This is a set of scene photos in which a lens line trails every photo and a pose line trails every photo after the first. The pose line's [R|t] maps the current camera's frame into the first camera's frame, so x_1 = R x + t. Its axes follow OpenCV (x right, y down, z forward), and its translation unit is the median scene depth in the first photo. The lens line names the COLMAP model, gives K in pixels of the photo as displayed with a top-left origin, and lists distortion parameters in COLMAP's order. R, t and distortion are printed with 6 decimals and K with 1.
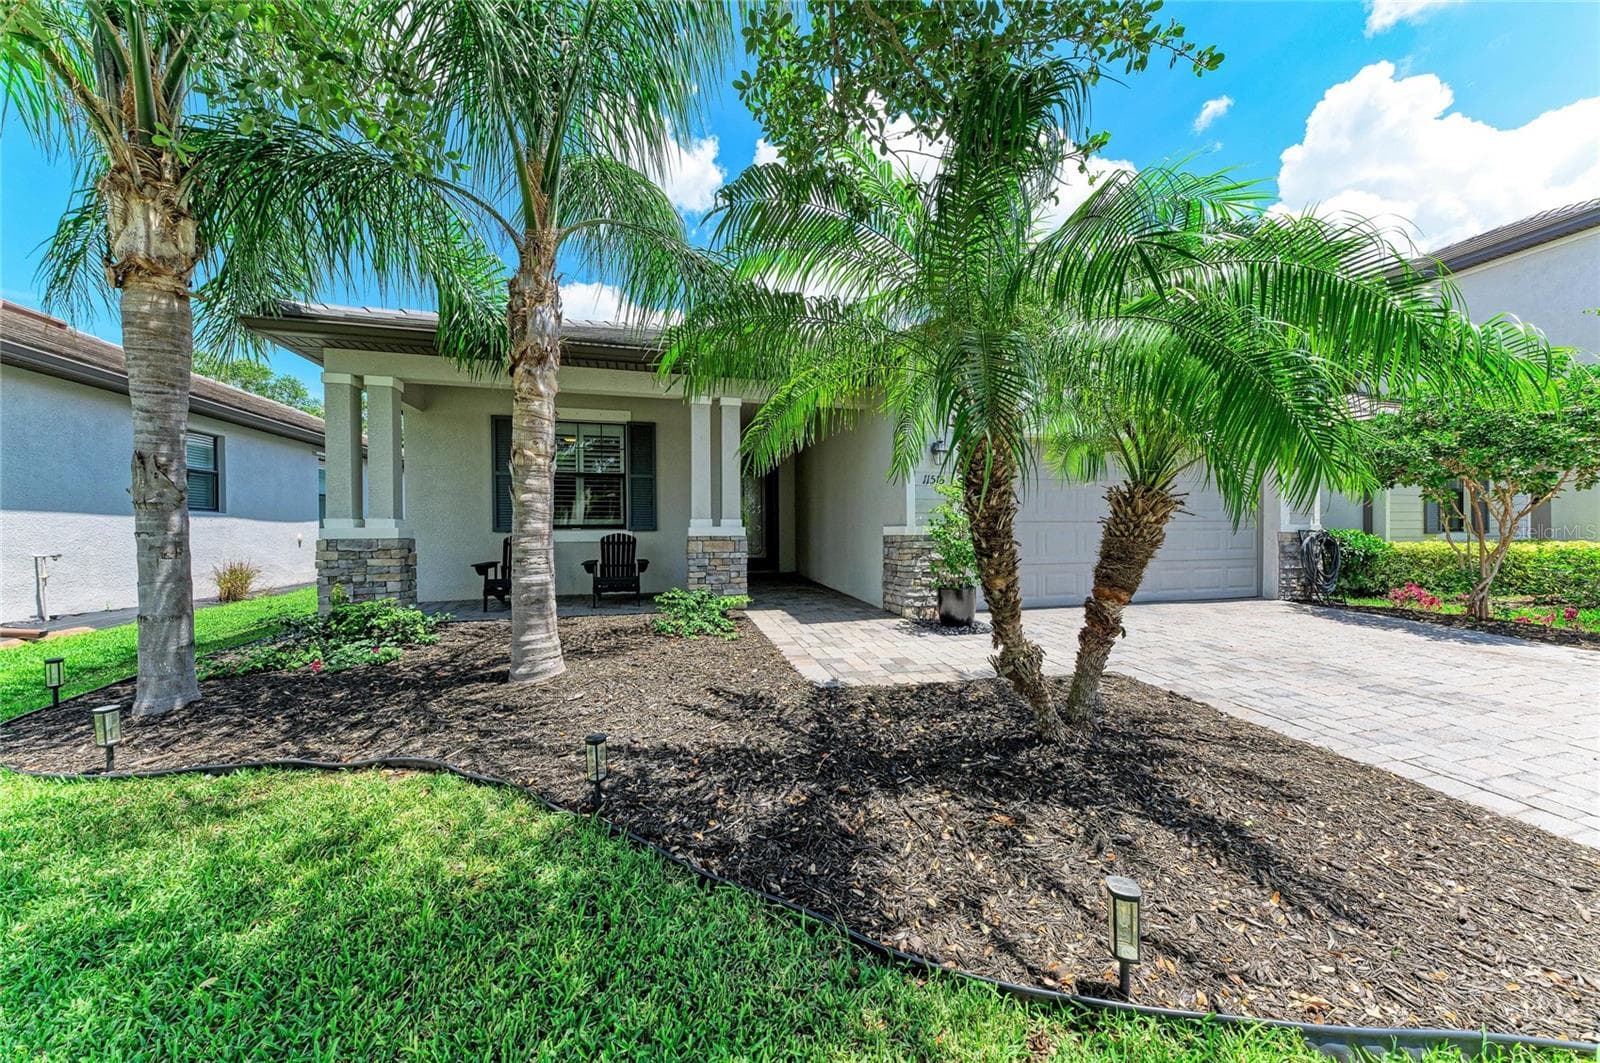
lens RADIAL K [[544.0, 0, 800.0], [0, 544.0, 531.5], [0, 0, 1]] dist [0.000870, 0.000070]
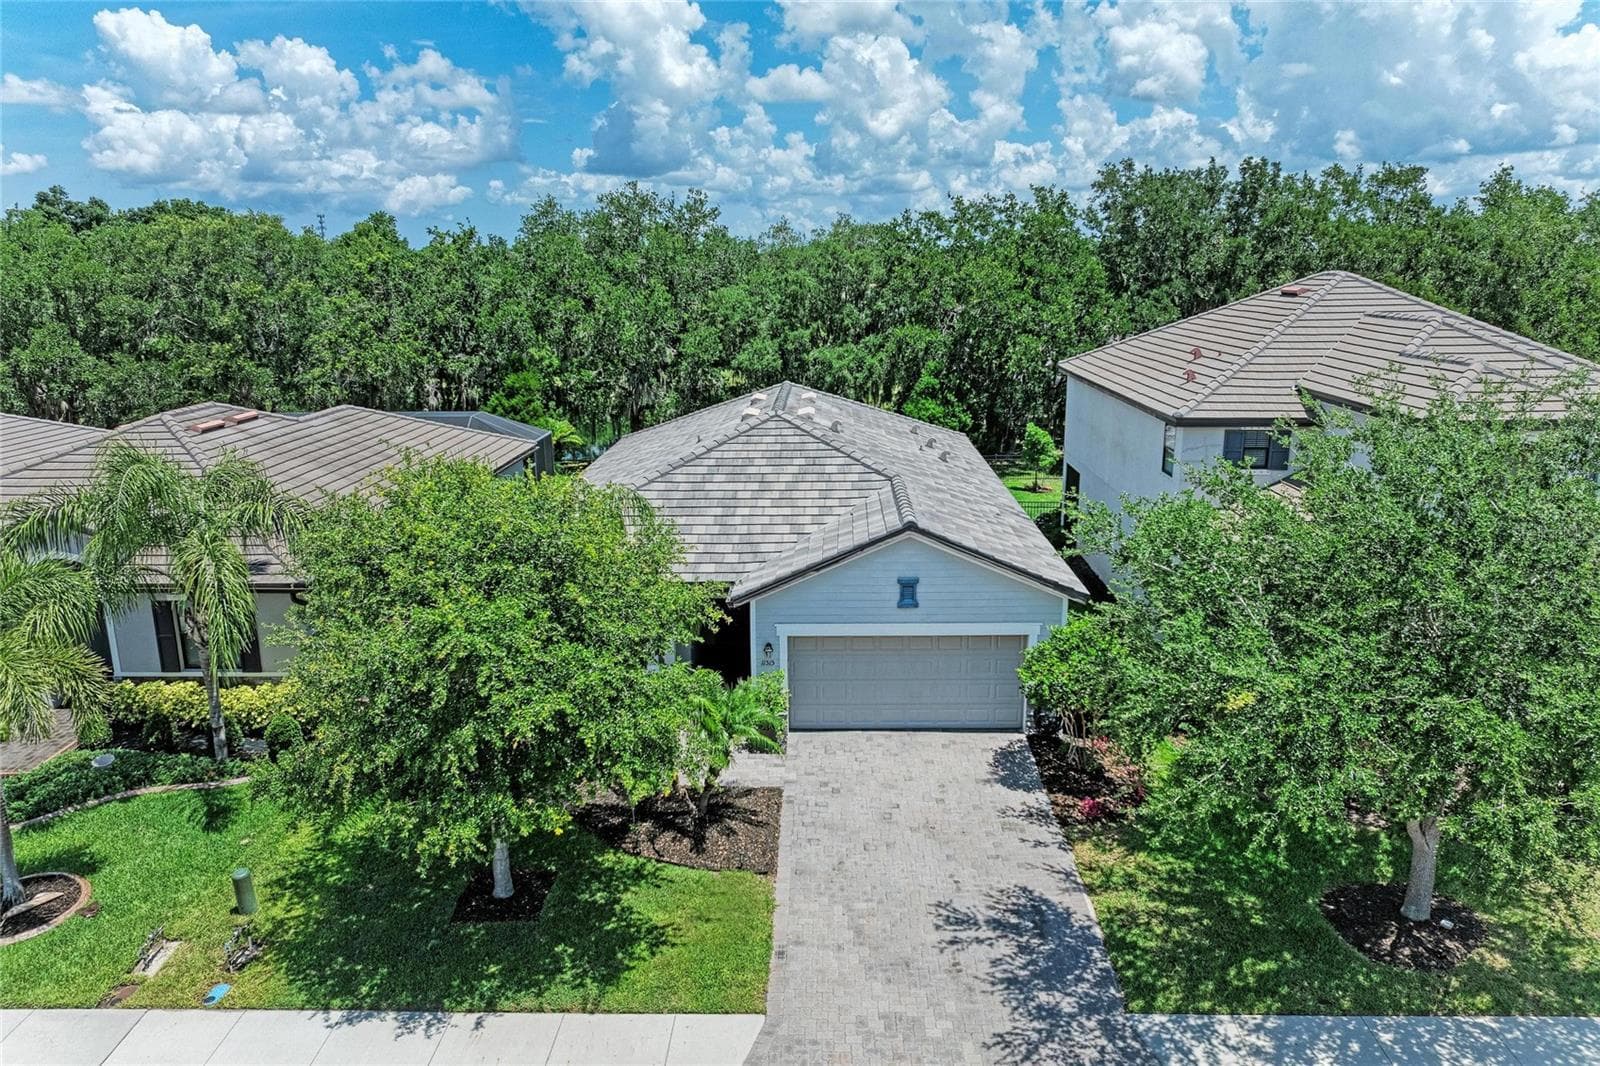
lens RADIAL K [[1137.5, 0, 800.0], [0, 1137.5, 533.0], [0, 0, 1]] dist [-0.000946, 0.002479]
pose [[0.964997, 0.062307, -0.254752, 1.075035], [0.003505, 0.968219, 0.250081, -1.139900], [0.262237, -0.242220, 0.934110, -1.840579]]
